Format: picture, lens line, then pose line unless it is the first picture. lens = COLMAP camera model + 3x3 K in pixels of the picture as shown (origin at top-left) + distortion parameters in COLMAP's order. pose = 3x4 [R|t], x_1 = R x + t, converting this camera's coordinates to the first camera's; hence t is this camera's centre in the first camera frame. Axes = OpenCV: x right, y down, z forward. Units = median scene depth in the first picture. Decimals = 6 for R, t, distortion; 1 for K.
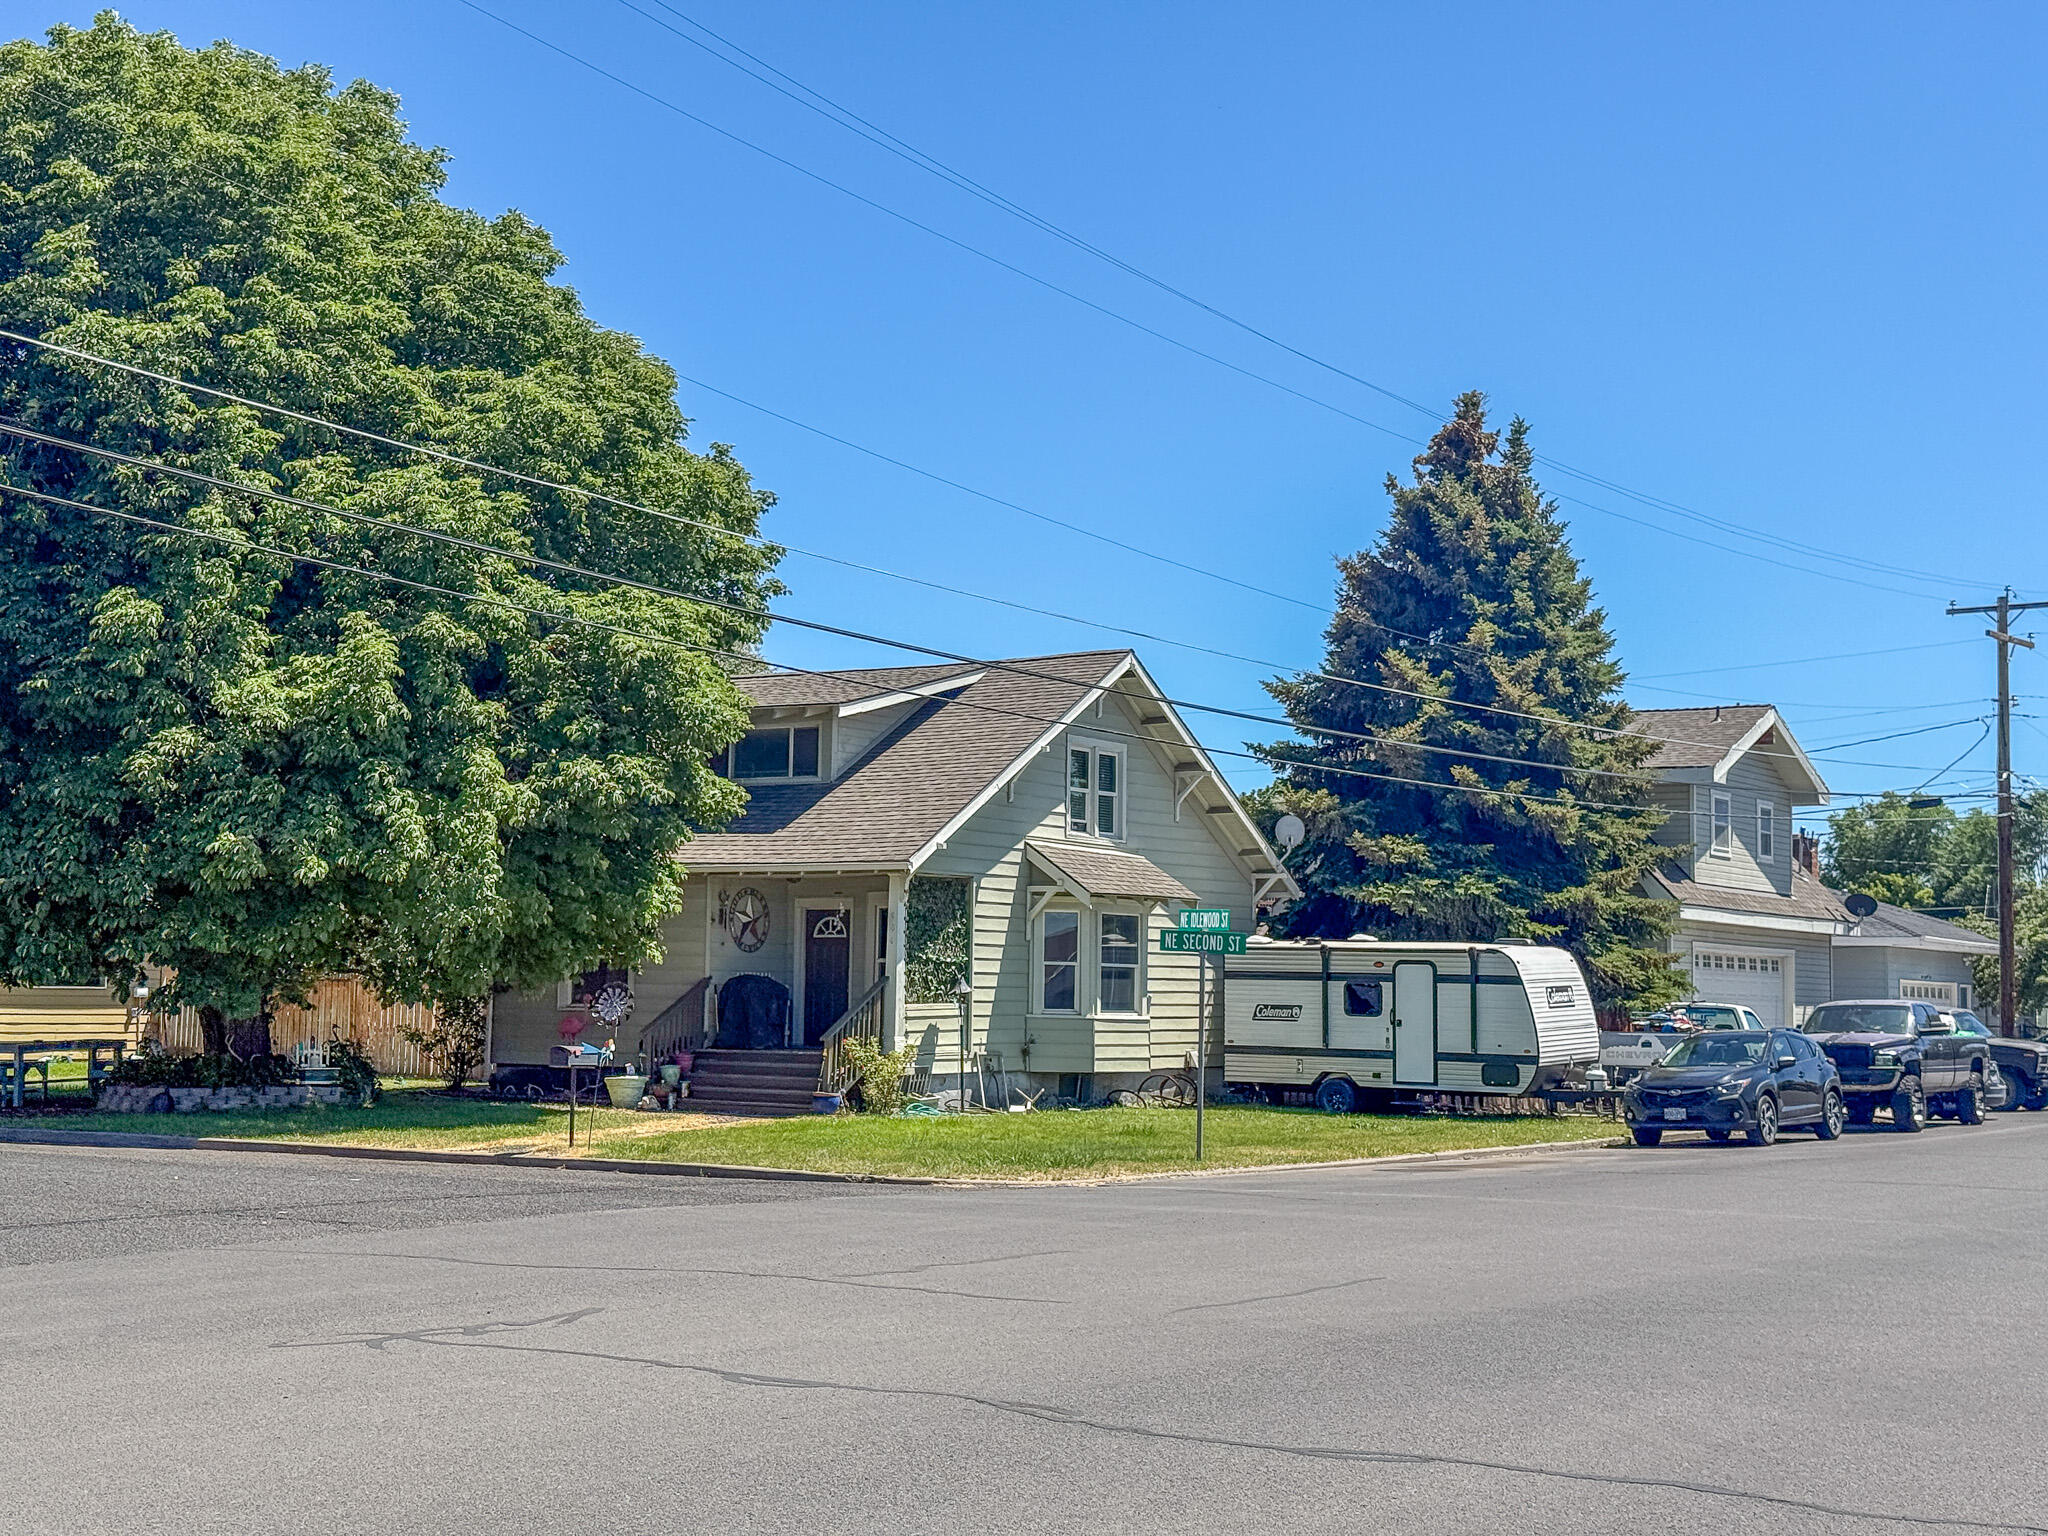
lens RADIAL K [[2767.7, 0, 1024.0], [0, 2767.7, 768.0], [0, 0, 1]] dist [0.095223, -0.003836]
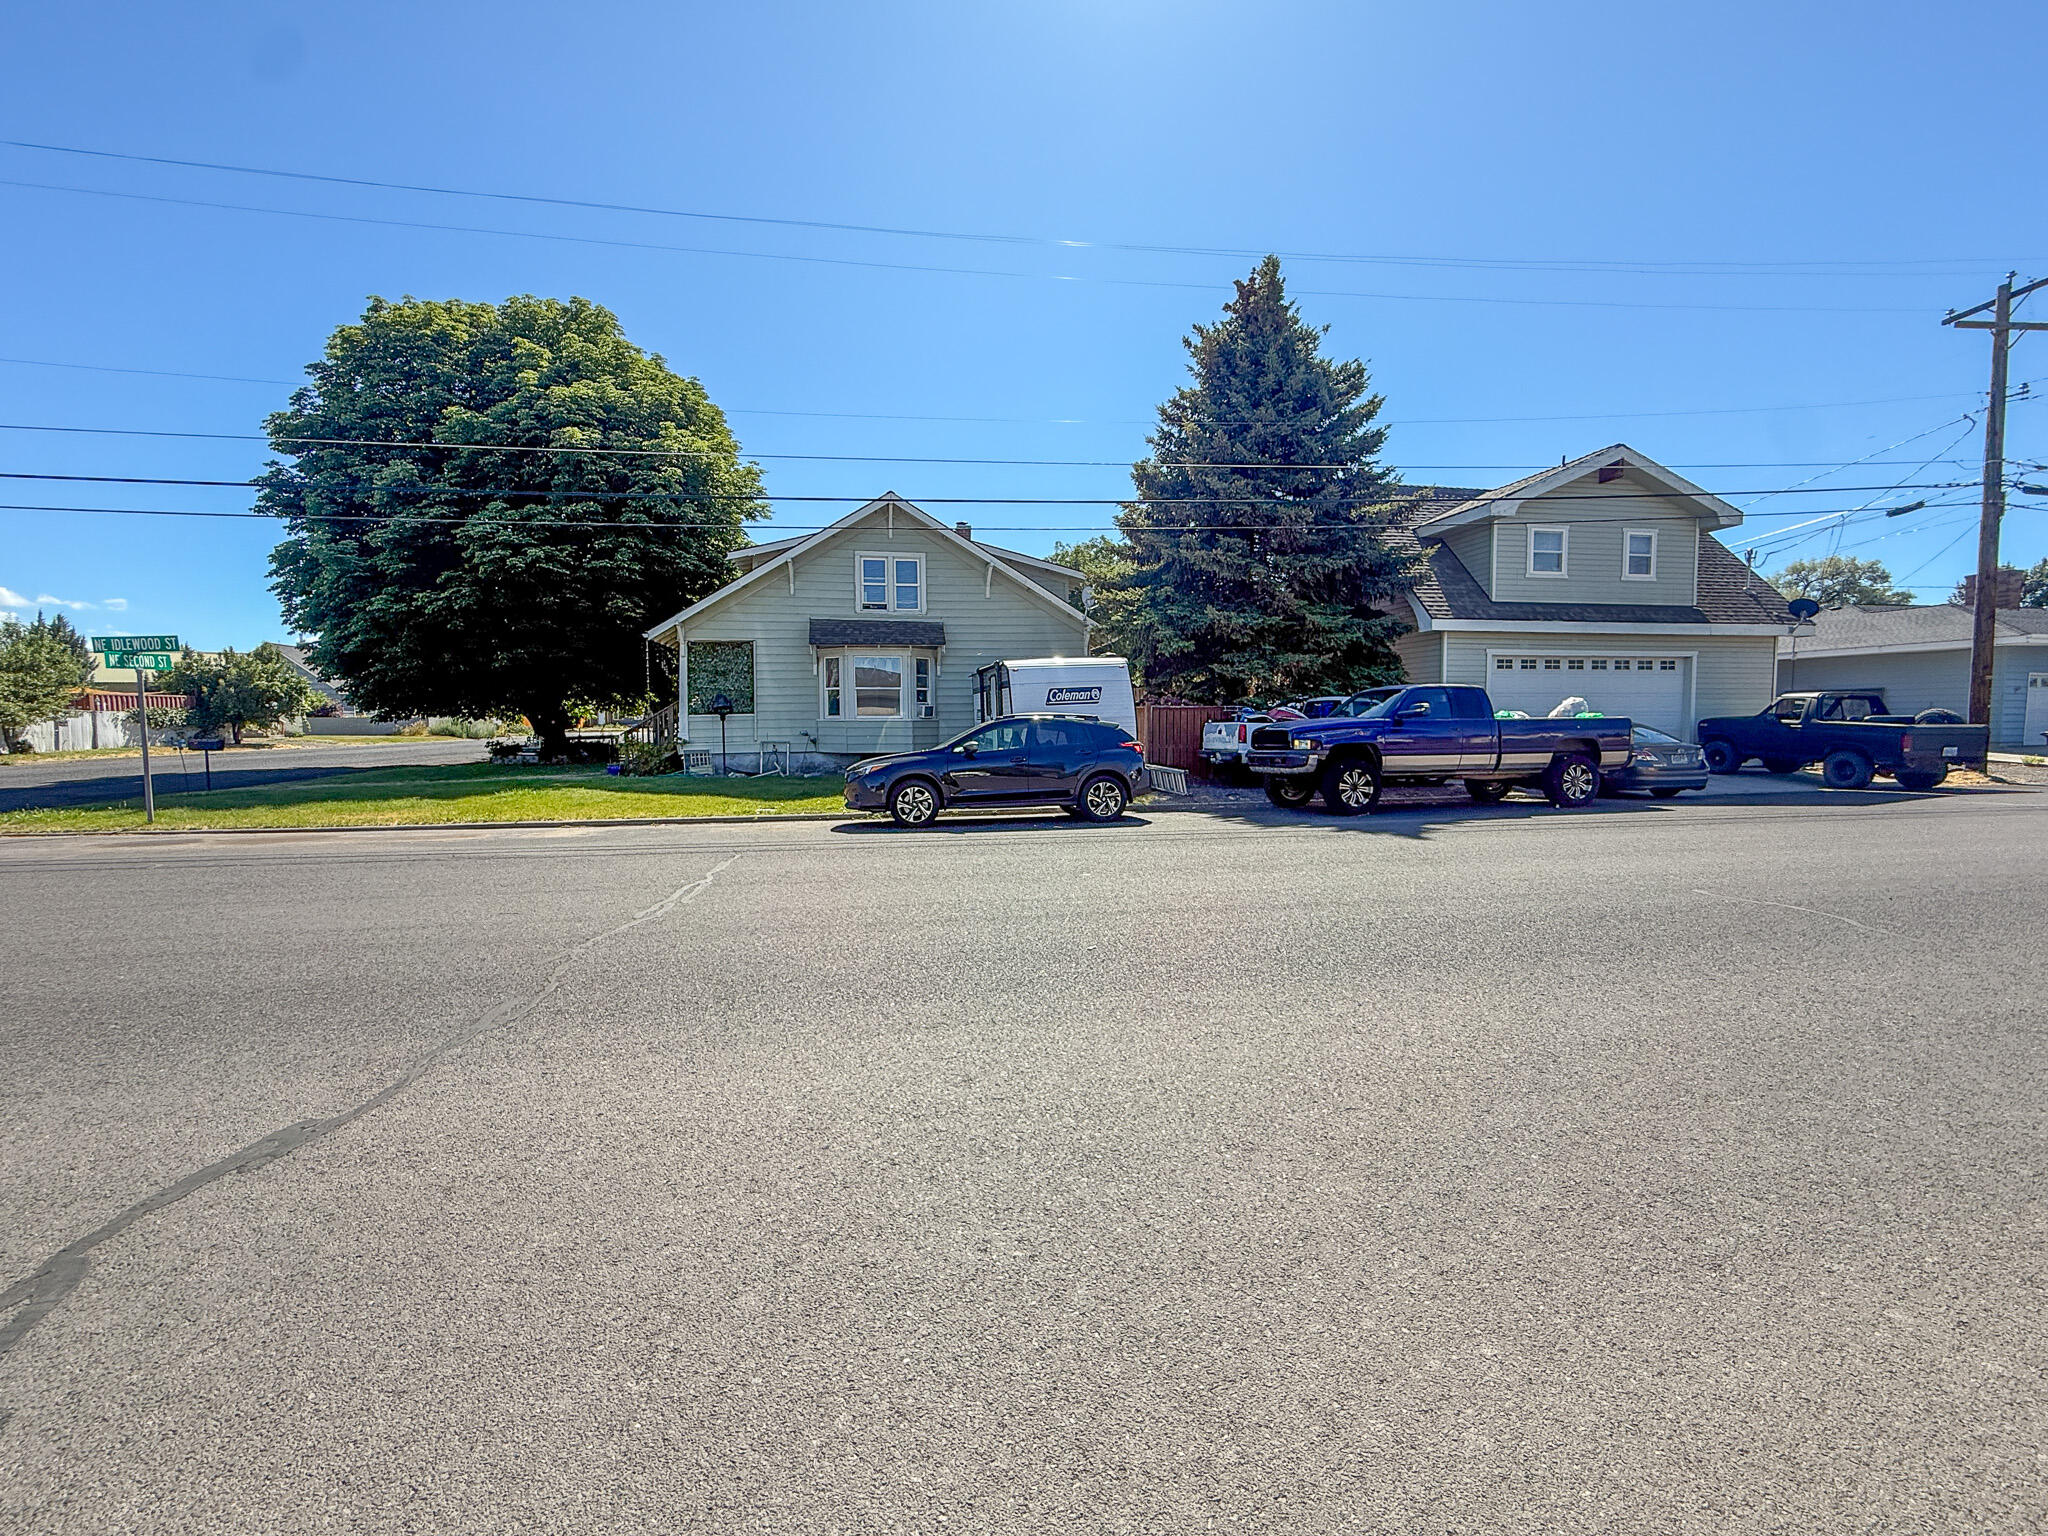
lens RADIAL K [[816.2, 0, 1016.9], [0, 816.2, 764.8], [0, 0, 1]] dist [-0.000184, 0.000136]
pose [[0.696839, 0.023386, -0.716846, 0.429654], [0.082167, 0.990285, 0.112180, 0.066743], [0.712506, -0.137072, 0.688148, 0.698186]]
